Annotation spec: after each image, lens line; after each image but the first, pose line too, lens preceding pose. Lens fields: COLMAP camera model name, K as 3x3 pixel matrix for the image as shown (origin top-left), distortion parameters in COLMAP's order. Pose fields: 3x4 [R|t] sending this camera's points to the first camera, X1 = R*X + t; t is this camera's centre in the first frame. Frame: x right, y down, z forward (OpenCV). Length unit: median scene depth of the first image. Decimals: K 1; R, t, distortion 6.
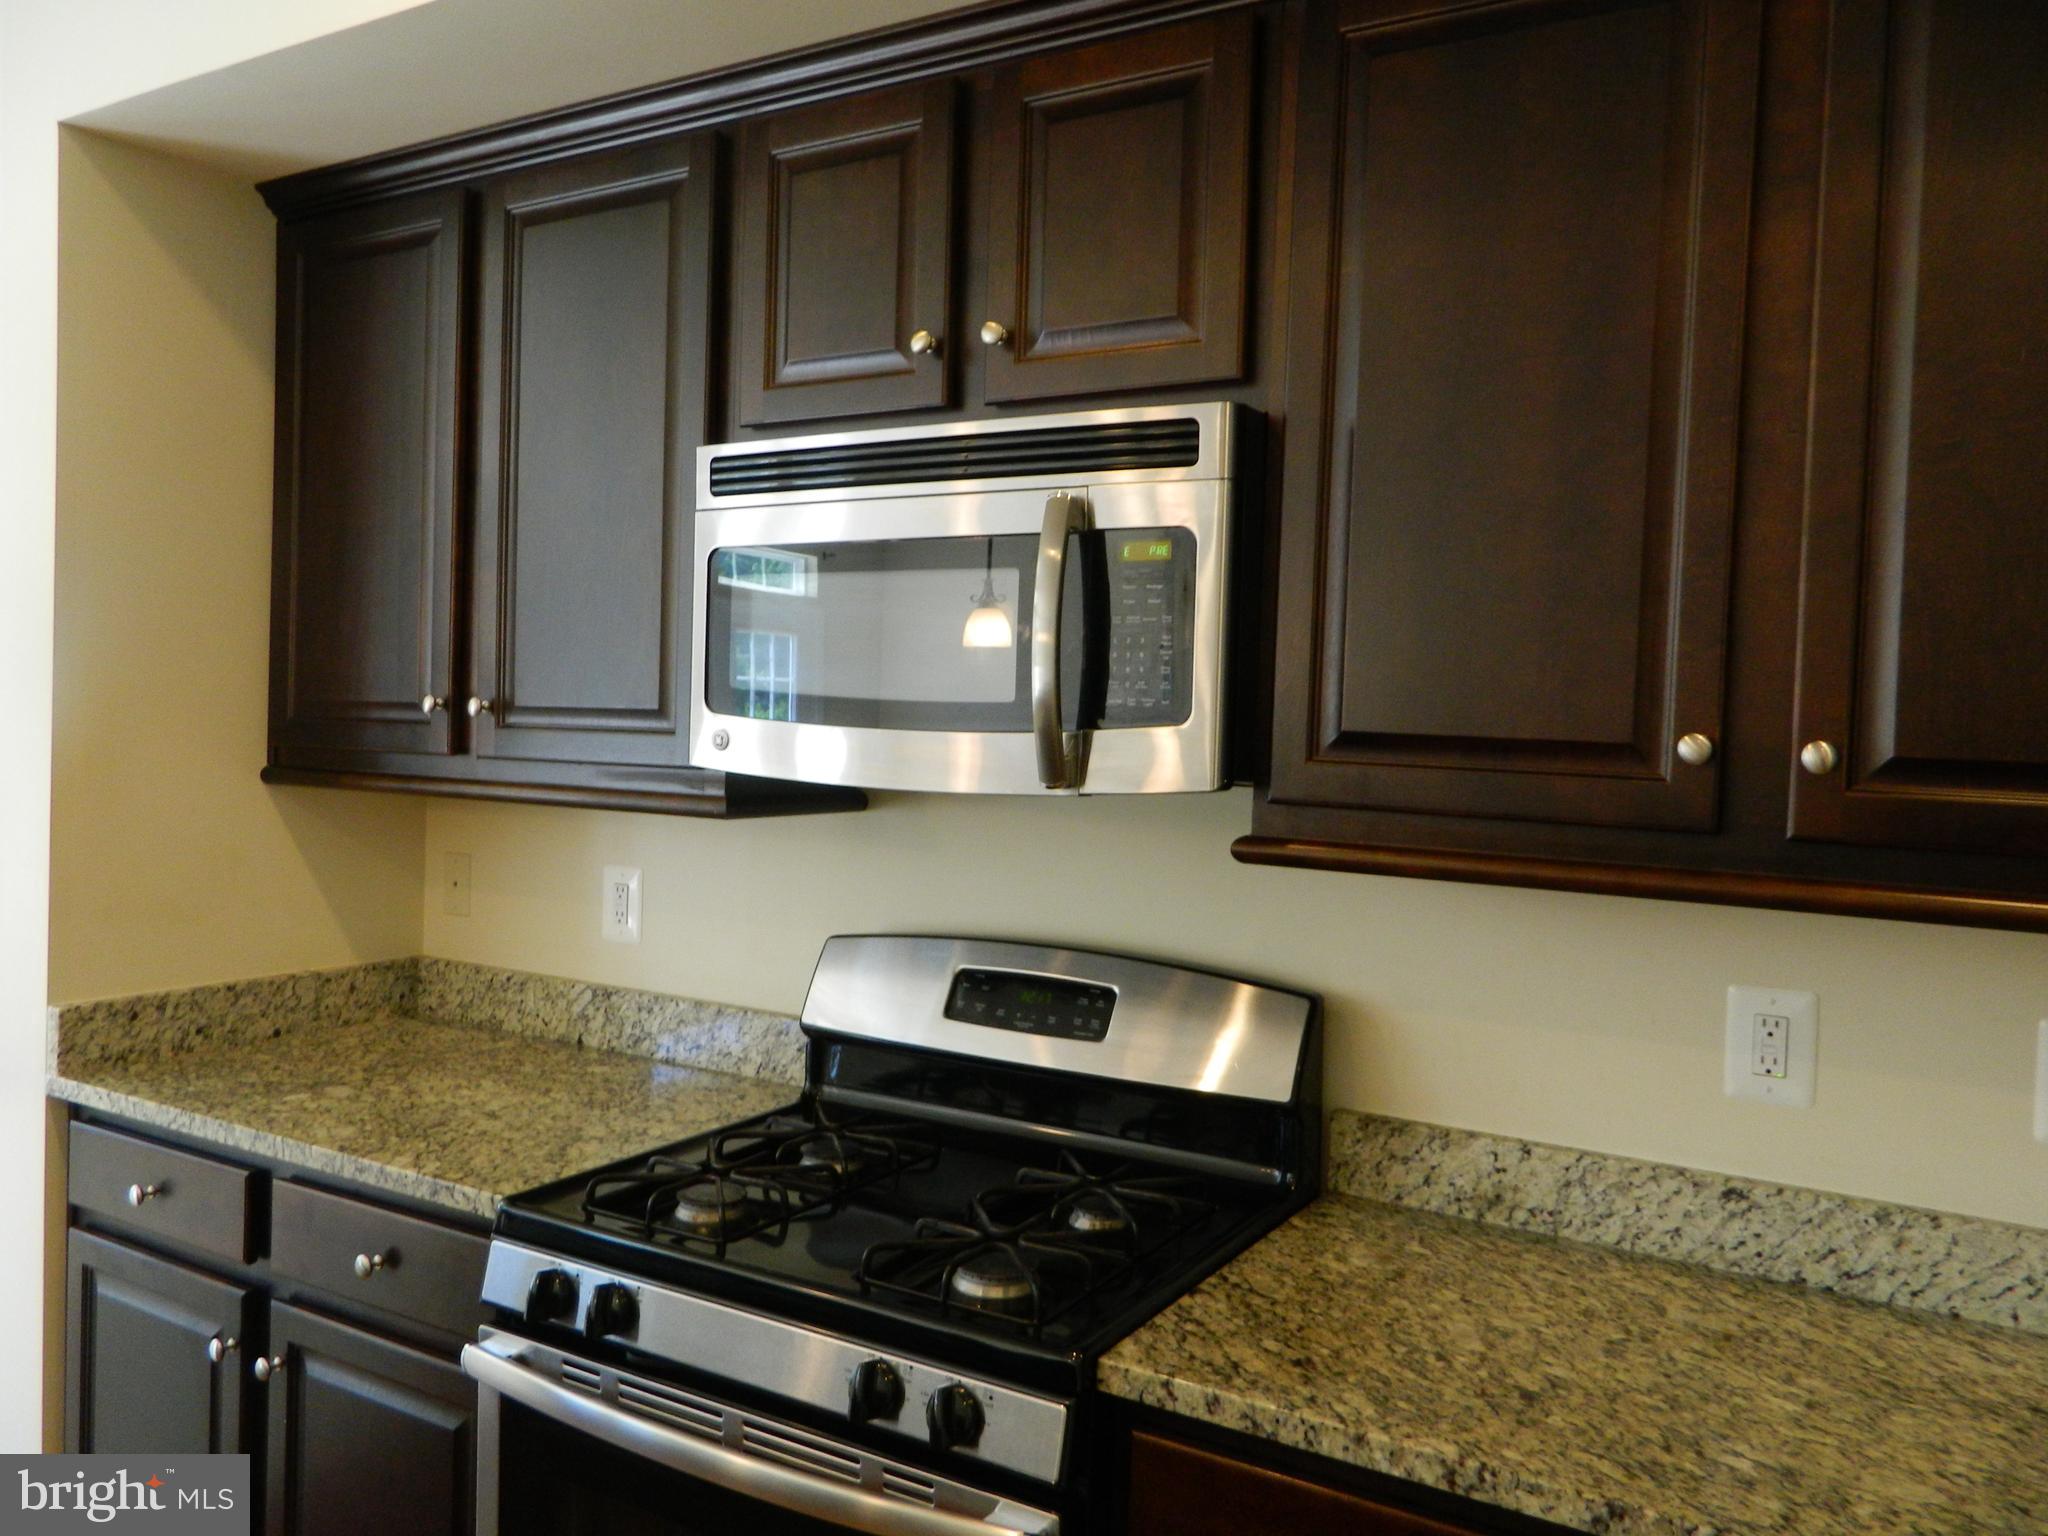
lens RADIAL K [[1525.1, 0, 1021.5], [0, 1525.1, 746.9], [0, 0, 1]] dist [0.011700, -0.012266]
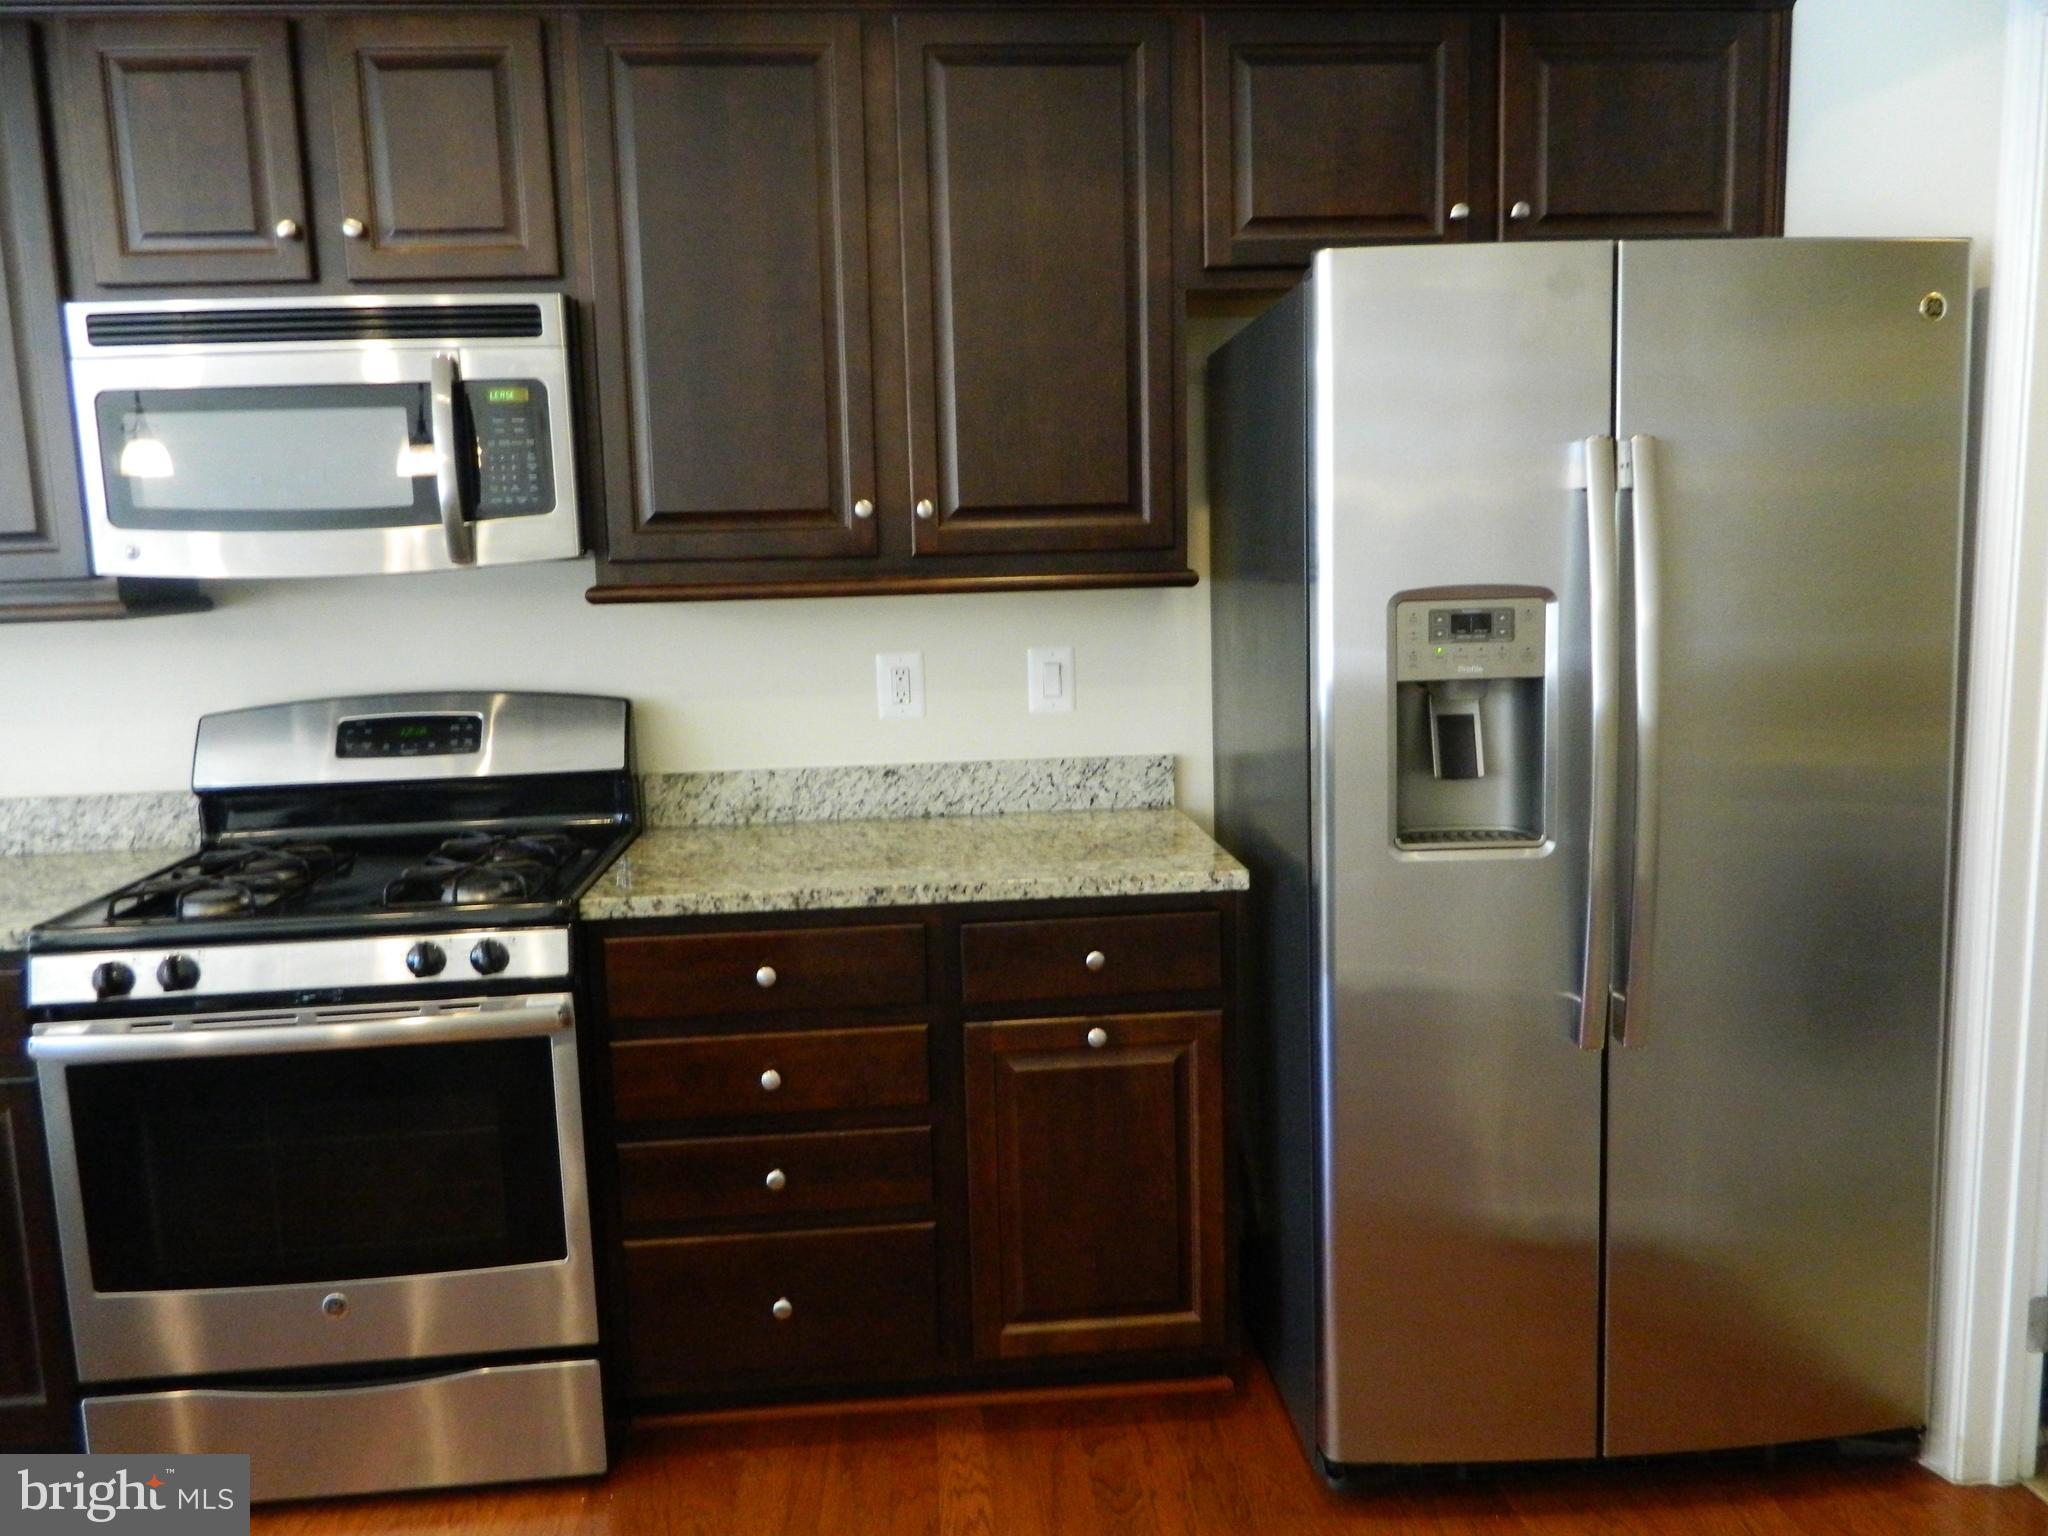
lens RADIAL K [[1525.1, 0, 1015.8], [0, 1525.1, 752.3], [0, 0, 1]] dist [0.011700, -0.012266]
pose [[0.815304, -0.134561, 0.563181, -0.389614], [0.069616, 0.988347, 0.135364, 0.045372], [-0.574833, -0.071156, 0.815171, -0.491651]]
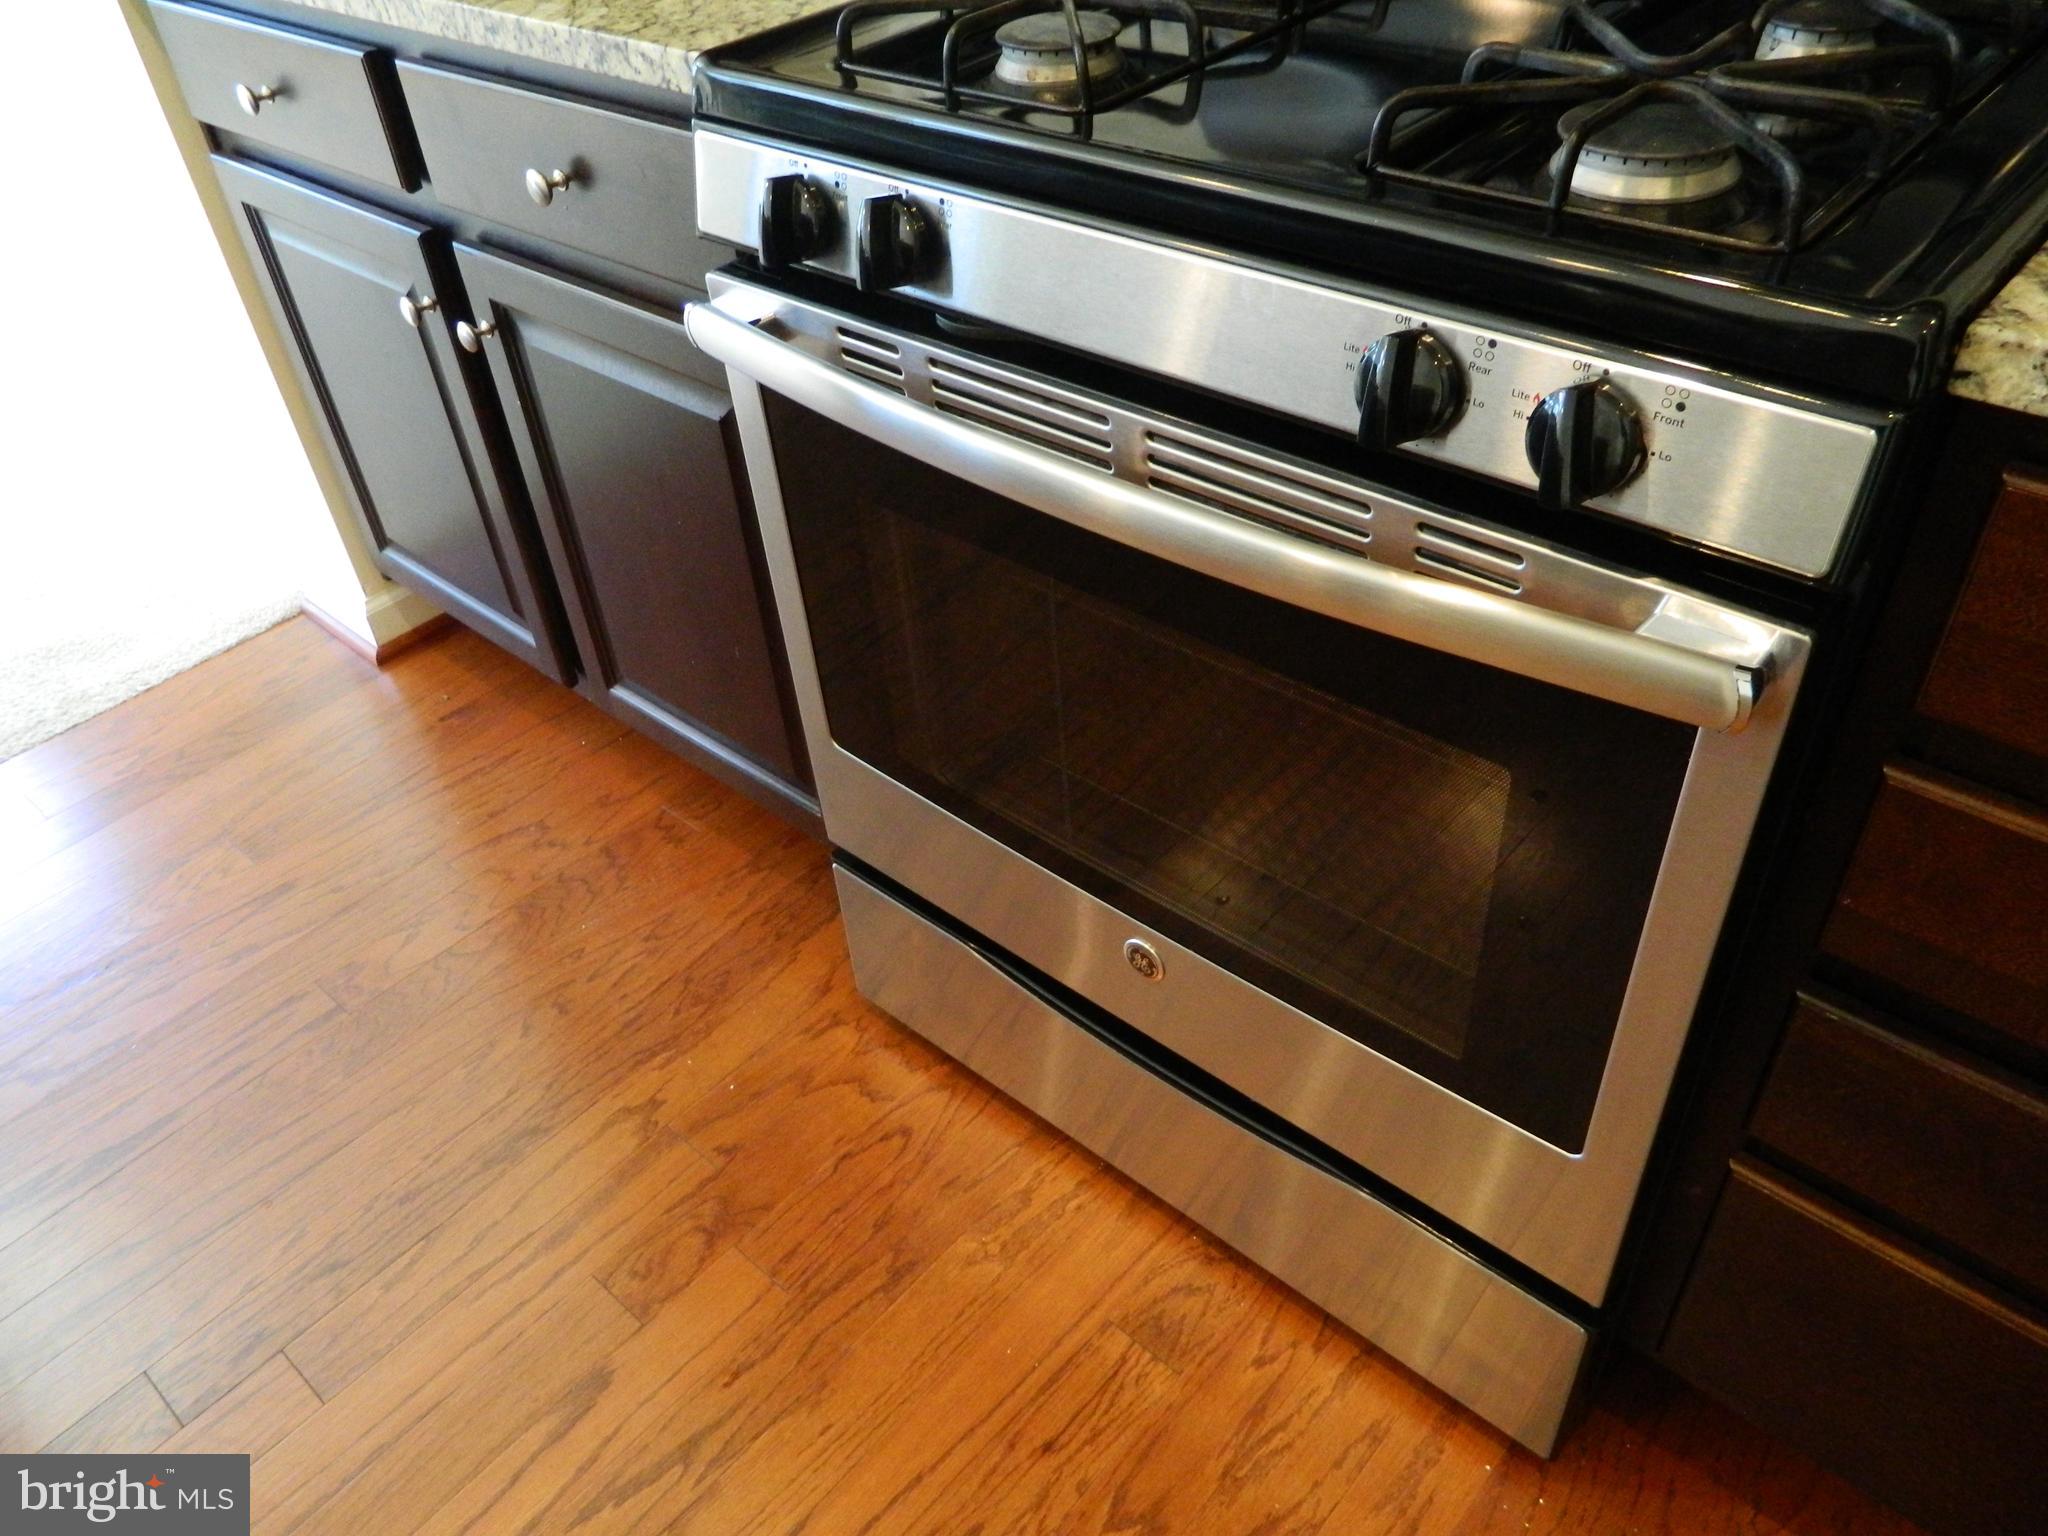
lens RADIAL K [[1525.1, 0, 1020.0], [0, 1525.1, 756.1], [0, 0, 1]] dist [0.011700, -0.012266]
pose [[0.977301, 0.046394, -0.206715, -0.097762], [0.092839, 0.783266, 0.614715, 0.170872], [0.190432, -0.619953, 0.761179, 0.452768]]
